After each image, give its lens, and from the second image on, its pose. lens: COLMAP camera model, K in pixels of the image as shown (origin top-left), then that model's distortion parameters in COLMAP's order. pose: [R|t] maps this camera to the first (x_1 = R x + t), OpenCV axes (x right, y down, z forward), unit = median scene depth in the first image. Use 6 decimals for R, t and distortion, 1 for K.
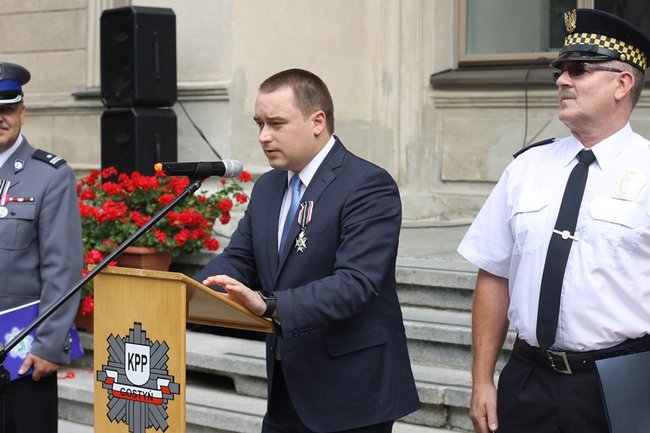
lens RADIAL K [[1578.8, 0, 325.3], [0, 1578.8, 157.4], [0, 0, 1]] dist [-0.155647, -0.267385]
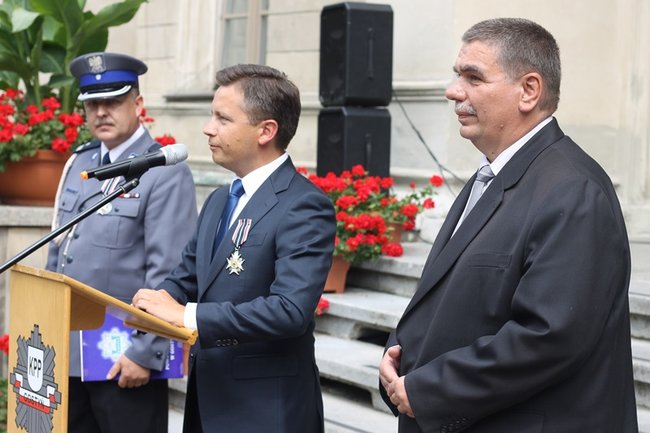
lens RADIAL K [[1578.8, 0, 325.3], [0, 1578.8, 157.4], [0, 0, 1]] dist [-0.155647, -0.267385]
pose [[0.960200, 0.027819, -0.277925, 0.154276], [-0.028775, 0.999586, 0.000639, -0.000782], [0.277828, 0.007383, 0.960603, 0.070916]]
